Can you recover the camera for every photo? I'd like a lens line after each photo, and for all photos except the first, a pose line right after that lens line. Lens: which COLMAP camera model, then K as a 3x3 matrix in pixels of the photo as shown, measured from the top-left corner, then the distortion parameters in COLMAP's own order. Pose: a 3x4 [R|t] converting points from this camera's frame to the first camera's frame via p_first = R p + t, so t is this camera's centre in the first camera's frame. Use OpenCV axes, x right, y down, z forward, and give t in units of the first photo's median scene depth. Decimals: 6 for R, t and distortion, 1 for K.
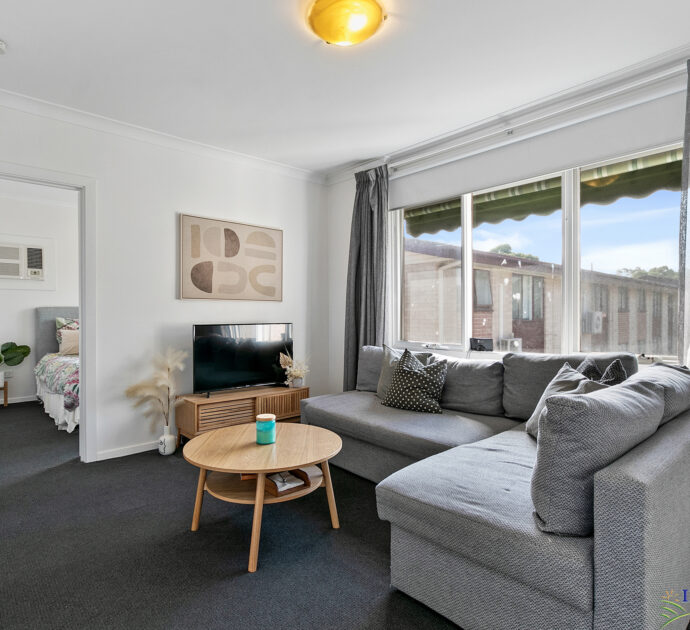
lens RADIAL K [[433.1, 0, 345.0], [0, 433.1, 315.0], [0, 0, 1]] dist [-0.000004, -0.000873]
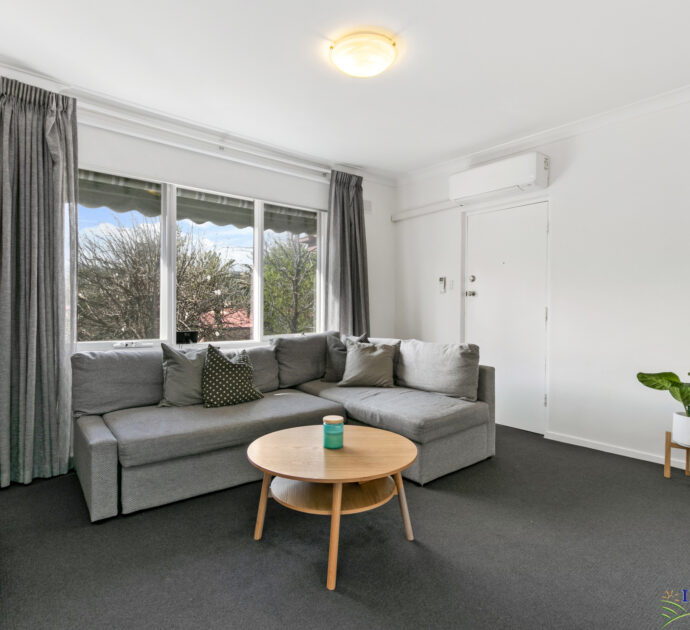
lens RADIAL K [[417.4, 0, 345.5], [0, 417.4, 306.8], [0, 0, 1]] dist [-0.000731, 0.000322]
pose [[0.040787, 0.018733, 0.998992, -0.652238], [0.012200, 0.999740, -0.019245, 0.020798], [-0.999093, 0.012973, 0.040548, 0.594496]]
